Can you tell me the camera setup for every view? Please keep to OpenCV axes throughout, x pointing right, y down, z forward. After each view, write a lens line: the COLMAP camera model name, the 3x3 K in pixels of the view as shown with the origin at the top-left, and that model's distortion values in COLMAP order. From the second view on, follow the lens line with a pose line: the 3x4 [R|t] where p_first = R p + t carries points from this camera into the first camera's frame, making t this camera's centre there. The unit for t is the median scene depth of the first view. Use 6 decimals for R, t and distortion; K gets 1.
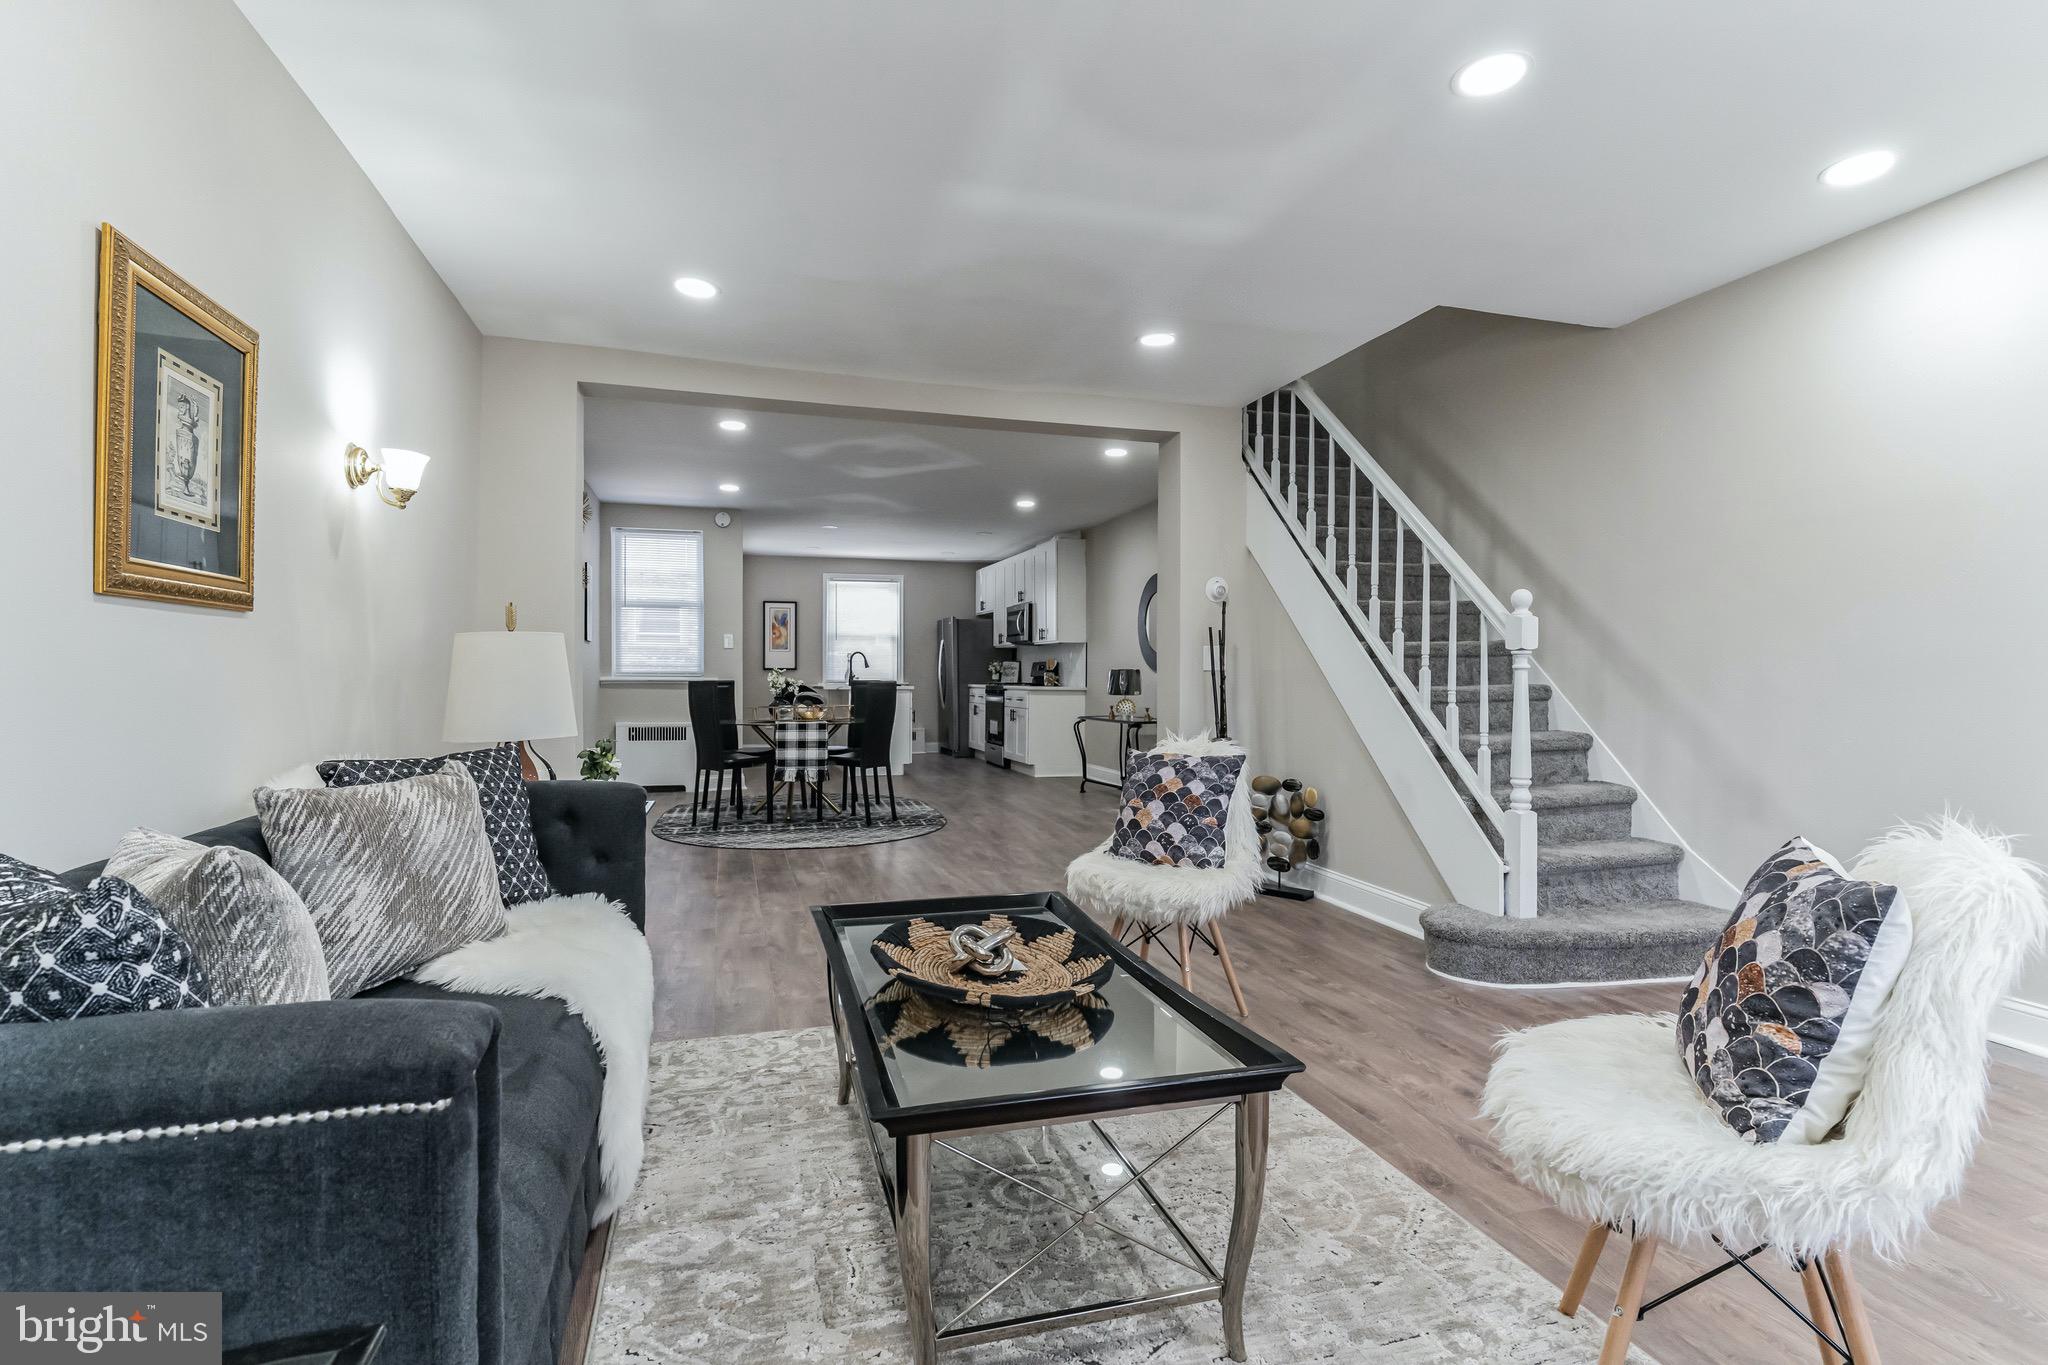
lens RADIAL K [[986.0, 0, 1015.8], [0, 986.0, 680.5], [0, 0, 1]] dist [0.000515, -0.000749]
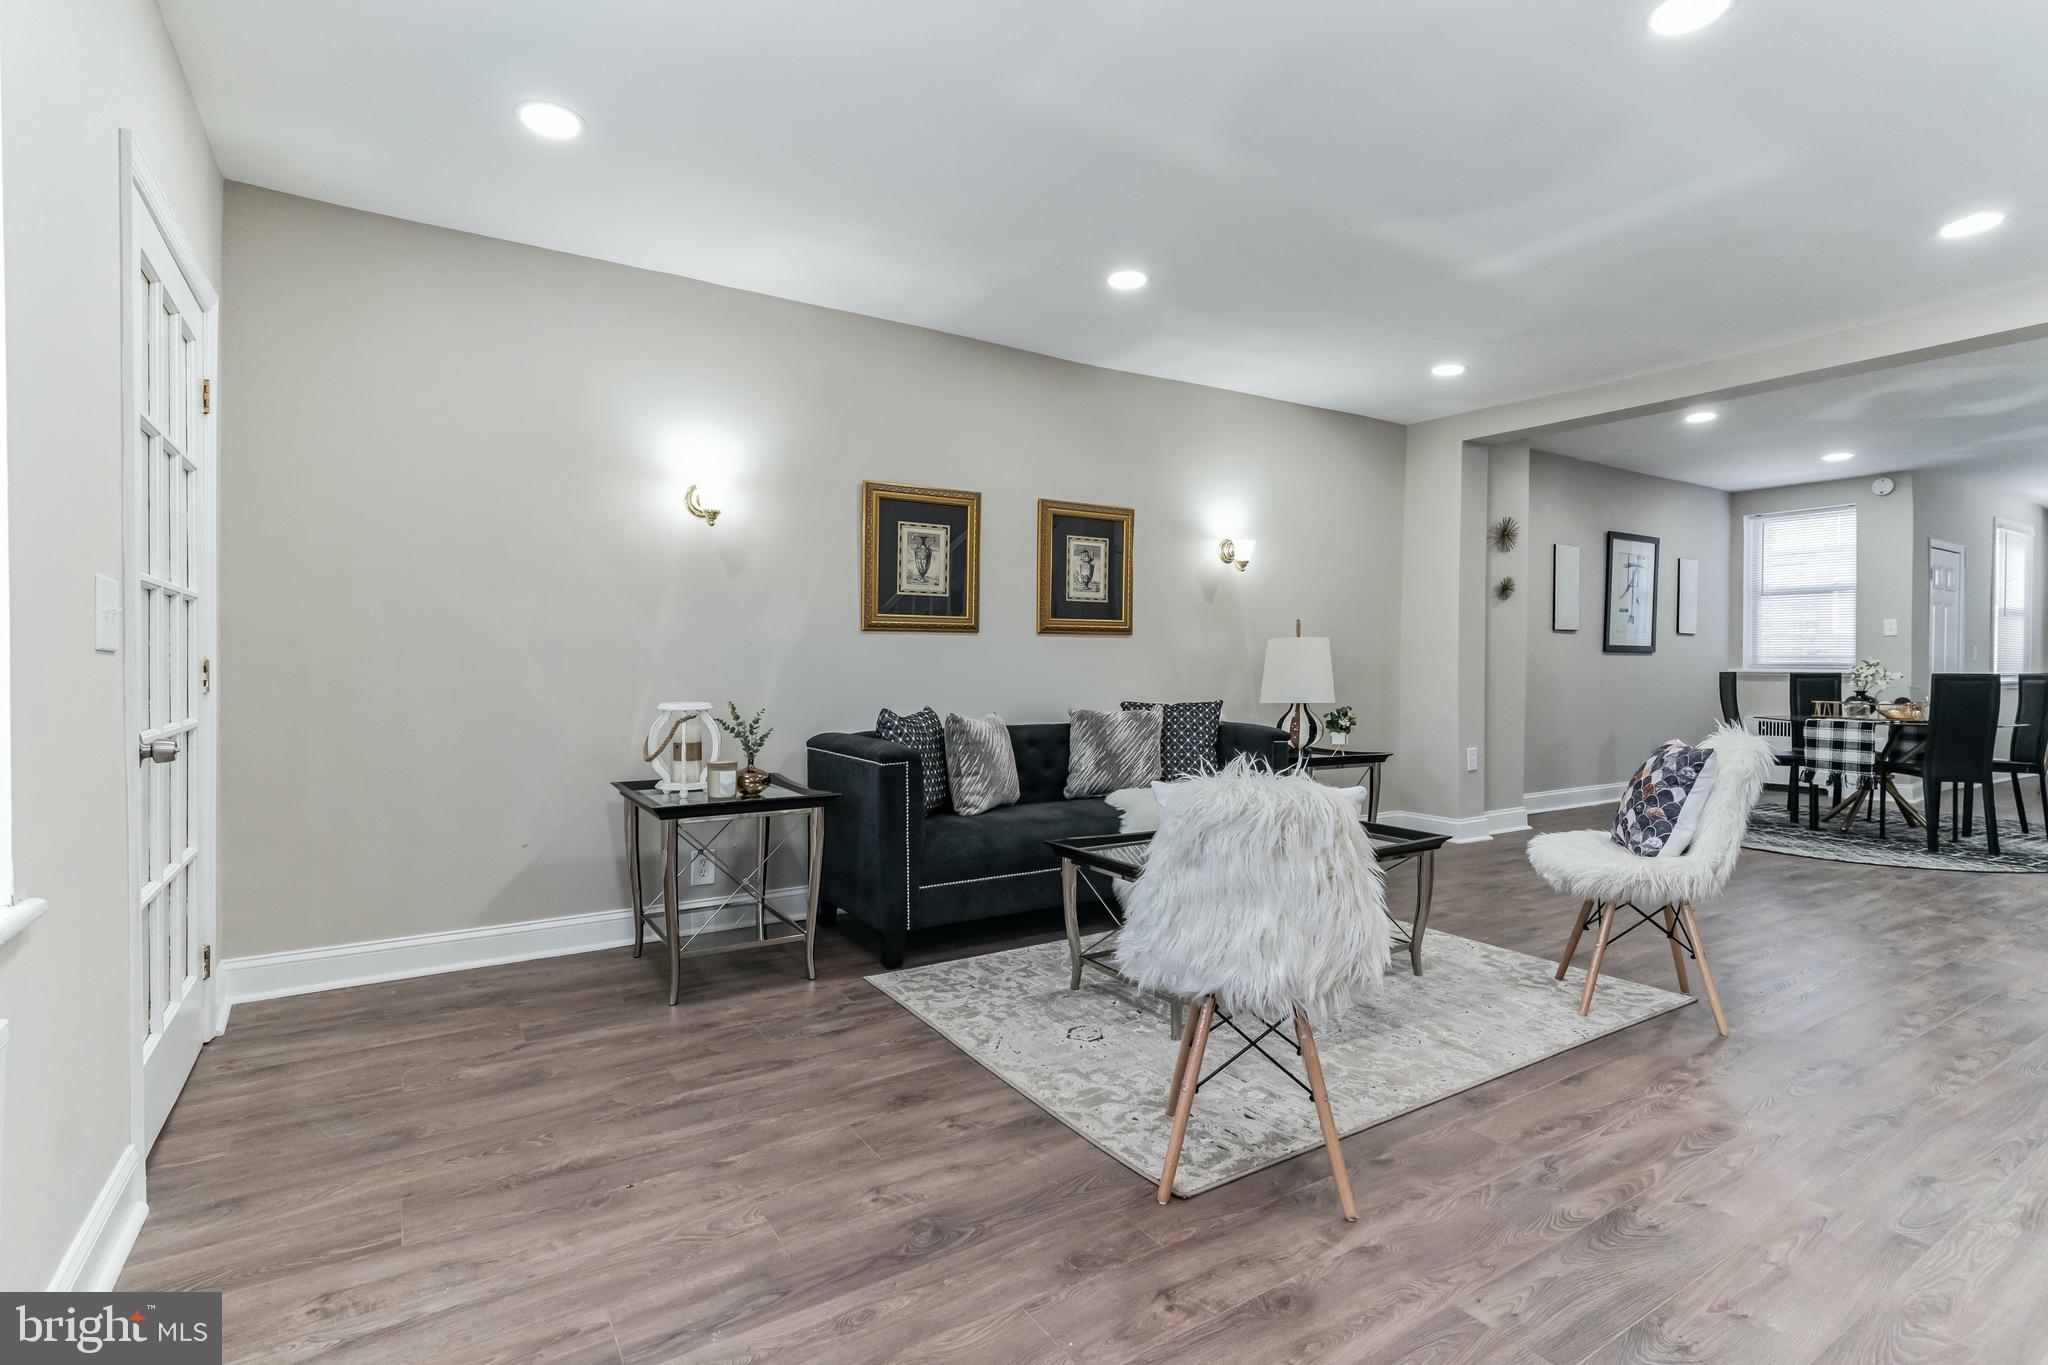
lens RADIAL K [[986.0, 0, 1011.0], [0, 986.0, 674.7], [0, 0, 1]] dist [0.000515, -0.000749]
pose [[0.257191, 0.008990, -0.966319, 0.804474], [-0.008516, 0.999939, 0.007036, 0.003926], [0.966323, 0.006420, 0.257252, 0.102361]]
